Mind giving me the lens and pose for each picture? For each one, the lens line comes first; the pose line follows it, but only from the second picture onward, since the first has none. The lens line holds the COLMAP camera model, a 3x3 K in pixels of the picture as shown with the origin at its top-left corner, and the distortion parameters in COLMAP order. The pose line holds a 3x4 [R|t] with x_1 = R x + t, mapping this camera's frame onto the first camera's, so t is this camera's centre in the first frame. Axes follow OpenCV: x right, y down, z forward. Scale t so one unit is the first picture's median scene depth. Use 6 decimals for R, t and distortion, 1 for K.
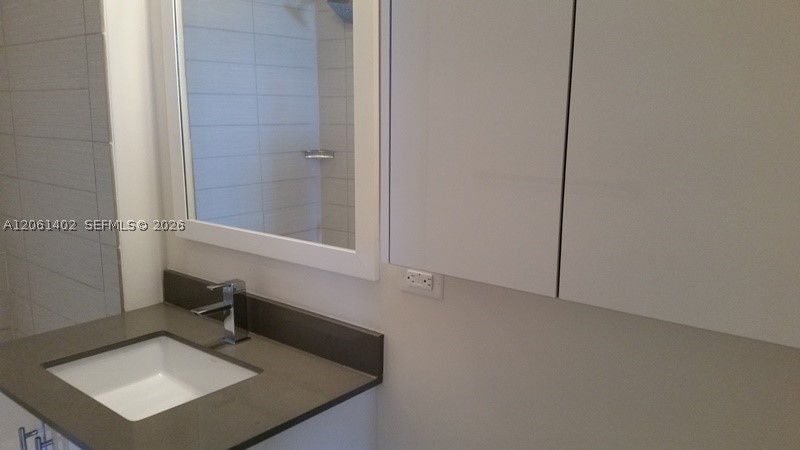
lens RADIAL K [[659.0, 0, 405.6], [0, 659.0, 223.1], [0, 0, 1]] dist [0.153866, -0.324166]
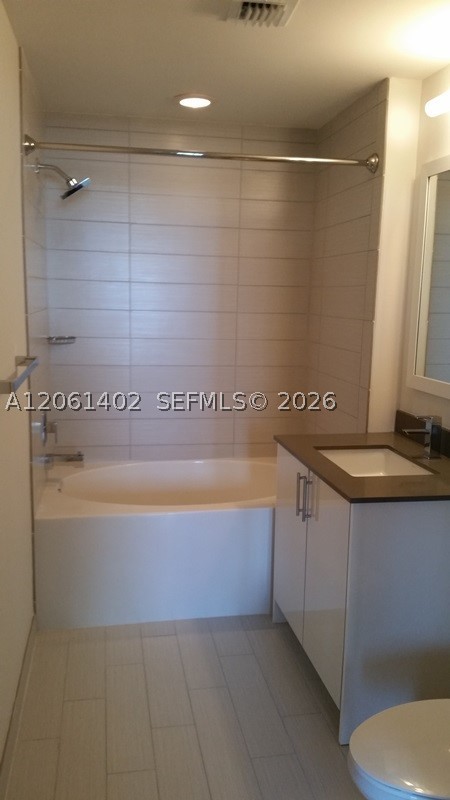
lens RADIAL K [[659.0, 0, 225.8], [0, 659.0, 404.0], [0, 0, 1]] dist [0.153866, -0.324166]
pose [[0.777606, 0.107109, -0.619562, 0.290661], [-0.113402, 0.993115, 0.029358, 0.066123], [0.618441, 0.047431, 0.784399, -0.438043]]
